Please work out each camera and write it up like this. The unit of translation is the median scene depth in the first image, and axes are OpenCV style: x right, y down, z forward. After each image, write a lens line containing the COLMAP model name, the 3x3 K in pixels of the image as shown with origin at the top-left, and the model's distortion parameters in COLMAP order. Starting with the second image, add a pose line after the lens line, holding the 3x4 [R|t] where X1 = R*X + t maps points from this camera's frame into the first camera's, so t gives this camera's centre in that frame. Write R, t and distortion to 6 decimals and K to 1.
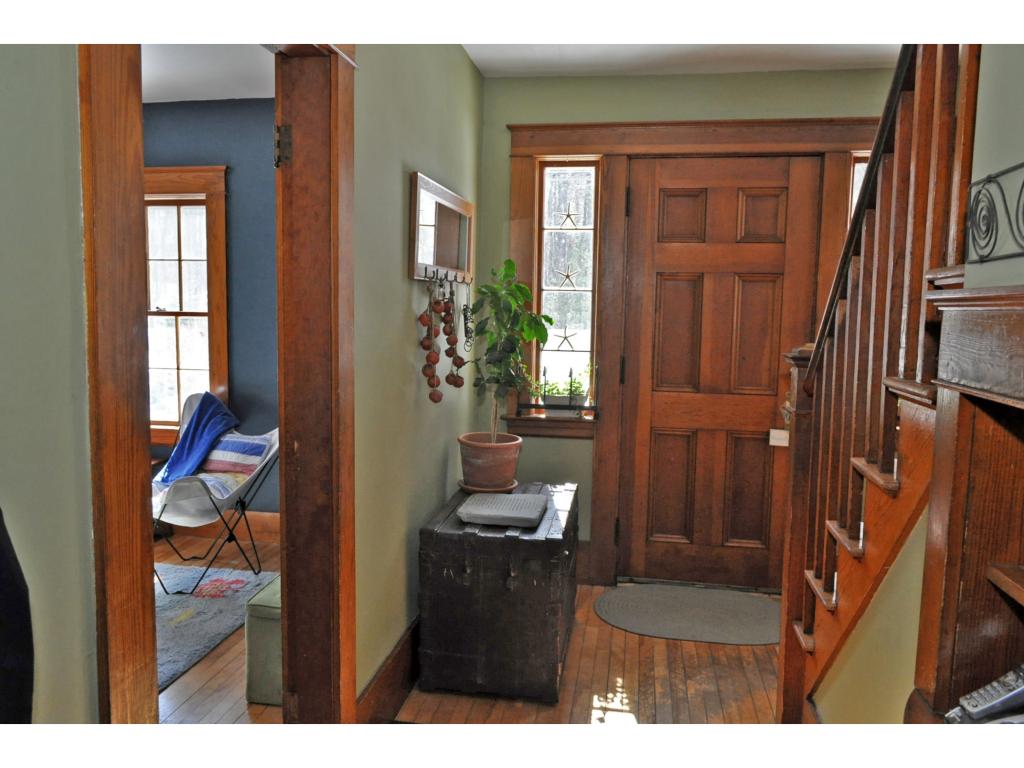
lens RADIAL K [[791.4, 0, 509.3], [0, 791.4, 386.4], [0, 0, 1]] dist [-0.022251, 0.011840]
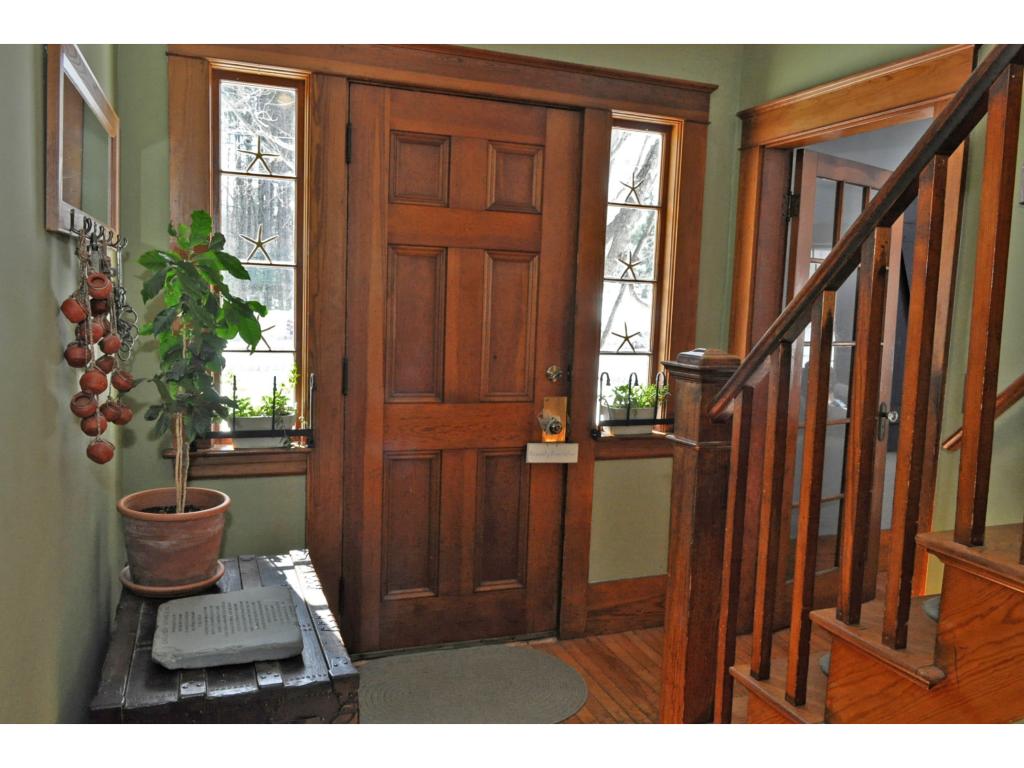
lens RADIAL K [[791.4, 0, 510.4], [0, 791.4, 386.6], [0, 0, 1]] dist [-0.022251, 0.011840]
pose [[0.864497, -0.042830, 0.500811, -0.090125], [0.030618, 0.999000, 0.032583, -0.031109], [-0.501705, -0.012834, 0.864943, 0.300120]]
